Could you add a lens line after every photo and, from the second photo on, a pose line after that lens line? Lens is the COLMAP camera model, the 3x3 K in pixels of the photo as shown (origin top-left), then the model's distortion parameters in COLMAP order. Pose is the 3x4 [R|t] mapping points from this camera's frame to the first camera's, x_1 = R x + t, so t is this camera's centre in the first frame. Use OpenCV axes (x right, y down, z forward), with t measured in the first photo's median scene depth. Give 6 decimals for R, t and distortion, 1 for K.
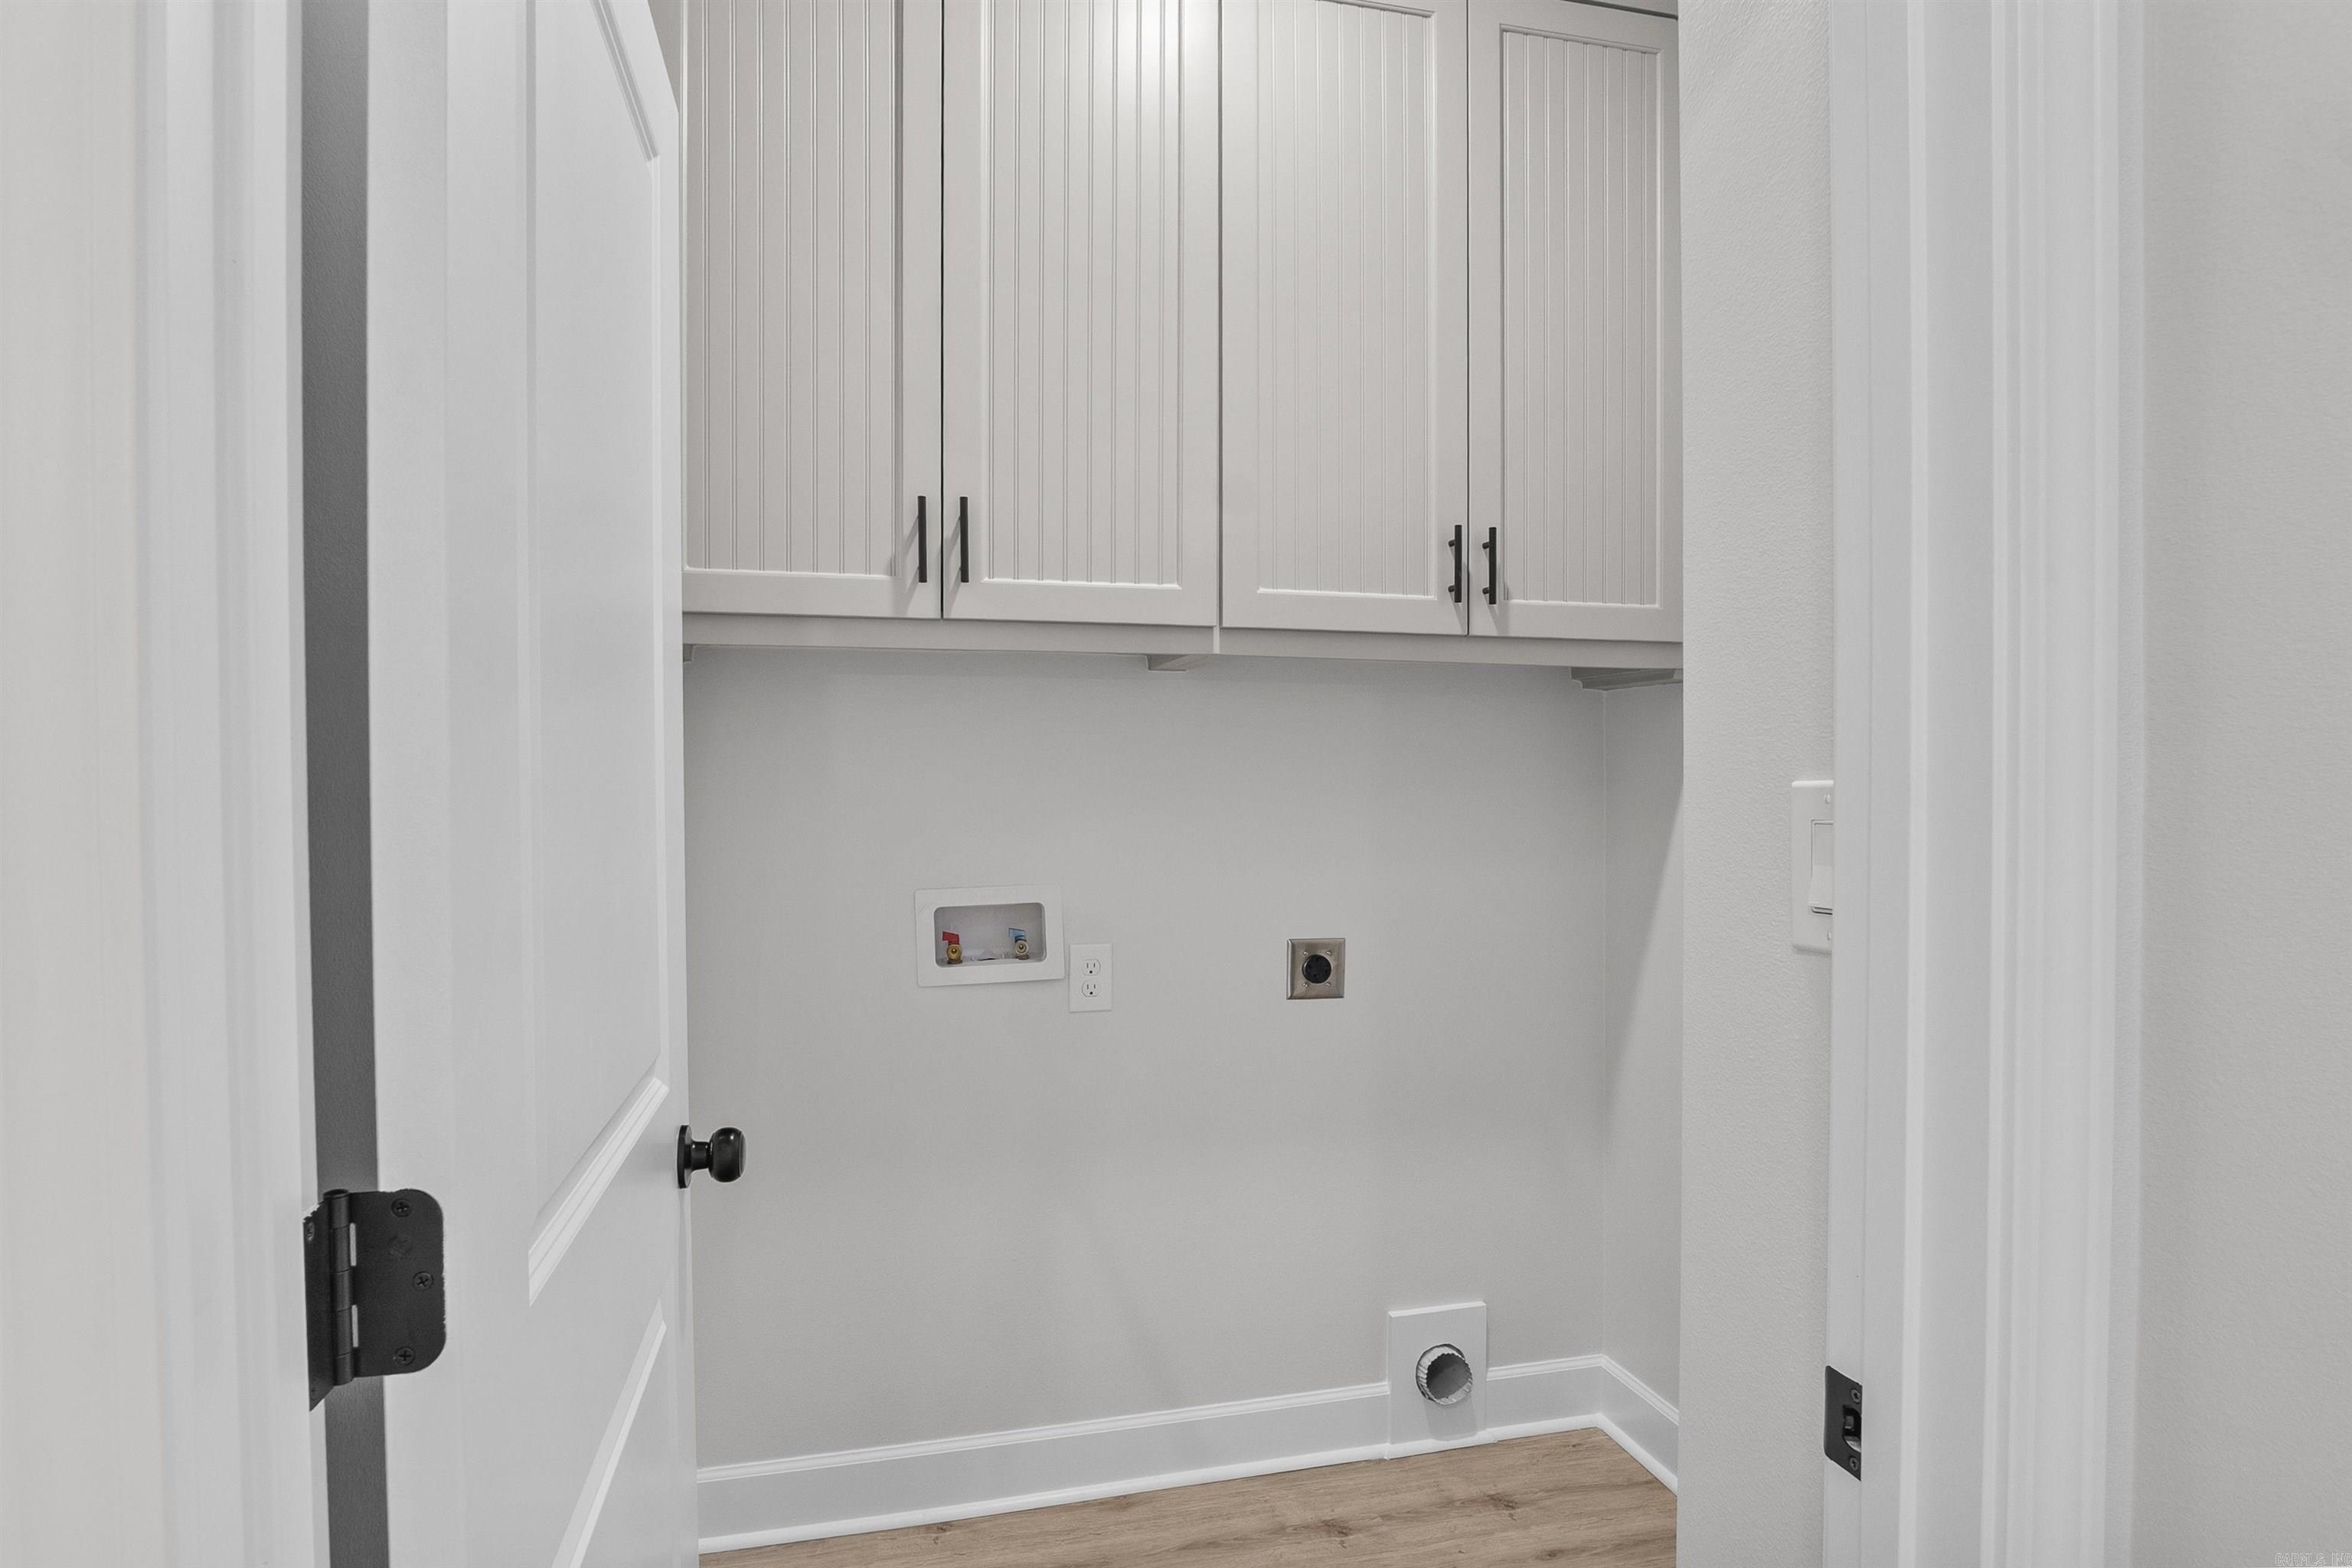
lens RADIAL K [[1261.8, 0, 1187.9], [0, 1261.8, 790.0], [0, 0, 1]] dist [-0.037382, 0.010709]
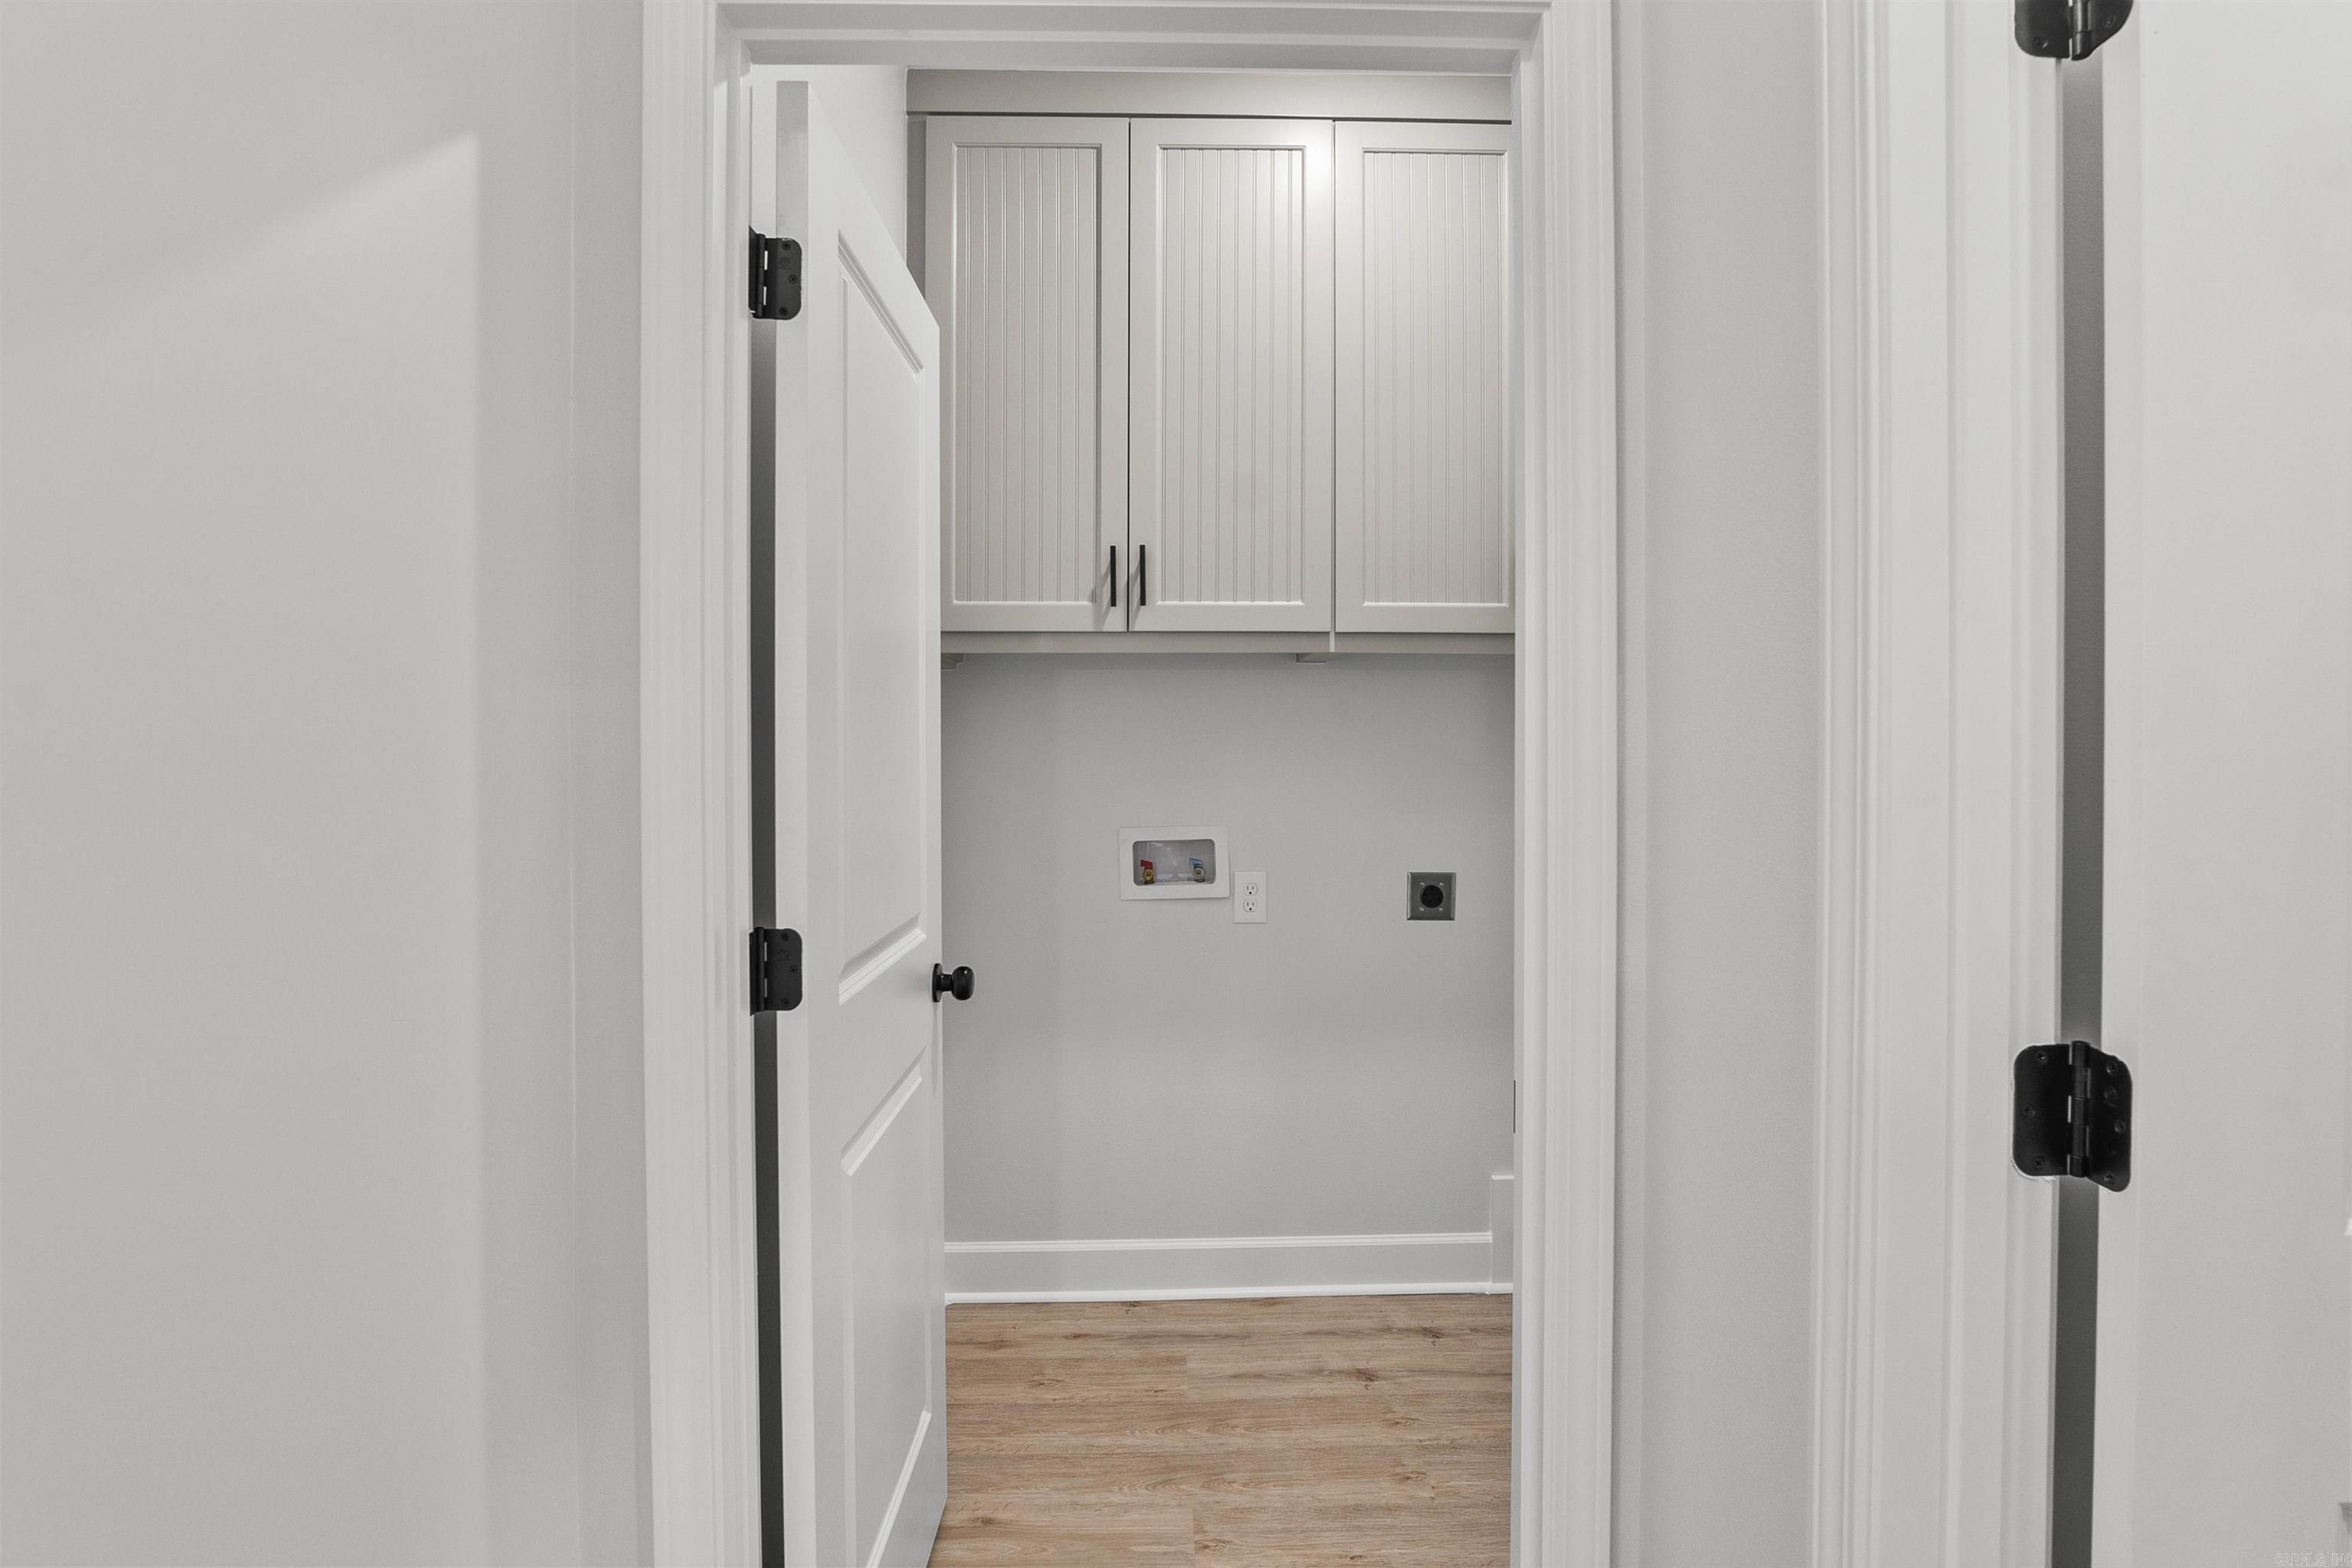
lens RADIAL K [[1227.5, 0, 1217.9], [0, 1227.5, 733.1], [0, 0, 1]] dist [-0.022527, 0.000192]
pose [[0.978938, -0.001715, -0.204152, 0.183244], [-0.001832, 0.999851, -0.017185, -0.000193], [0.204151, 0.017197, 0.978788, -0.316888]]
